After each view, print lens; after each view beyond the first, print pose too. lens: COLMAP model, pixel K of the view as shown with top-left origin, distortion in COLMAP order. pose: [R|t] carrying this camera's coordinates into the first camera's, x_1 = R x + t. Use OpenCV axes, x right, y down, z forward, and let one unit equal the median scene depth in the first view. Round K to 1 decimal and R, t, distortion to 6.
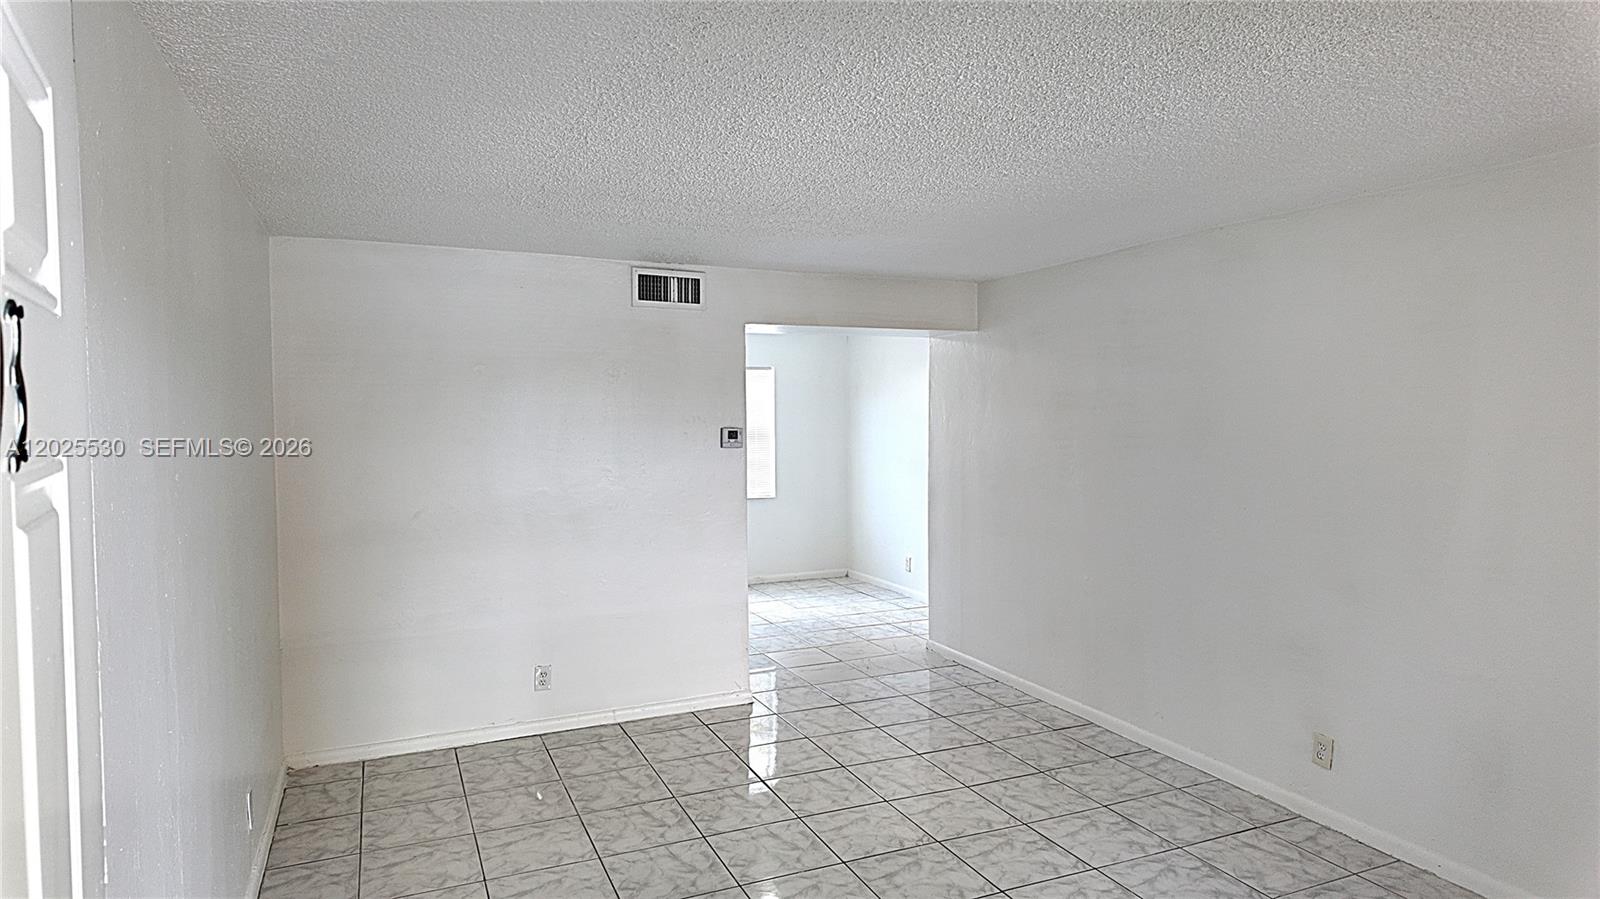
lens RADIAL K [[910.0, 0, 792.2], [0, 910.0, 442.7], [0, 0, 1]] dist [0.133348, -0.182513]
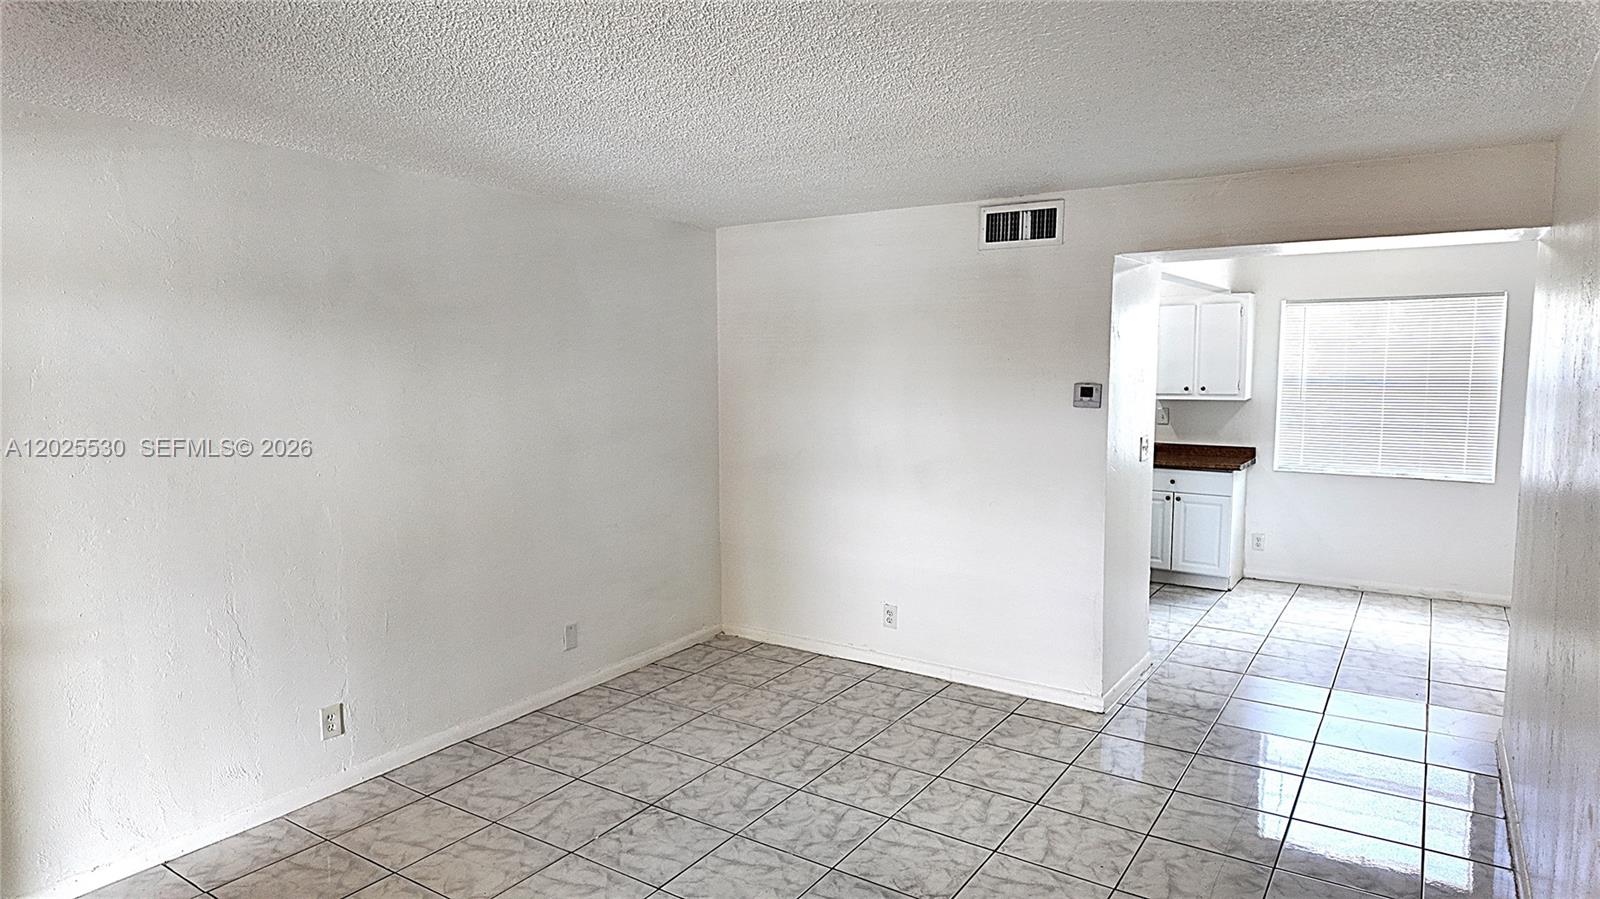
lens RADIAL K [[910.0, 0, 792.2], [0, 910.0, 442.7], [0, 0, 1]] dist [0.133348, -0.182513]
pose [[0.554026, 0.078546, -0.828785, 0.526007], [-0.027126, 0.996714, 0.076328, -0.020935], [0.832057, -0.019806, 0.554336, 0.330890]]
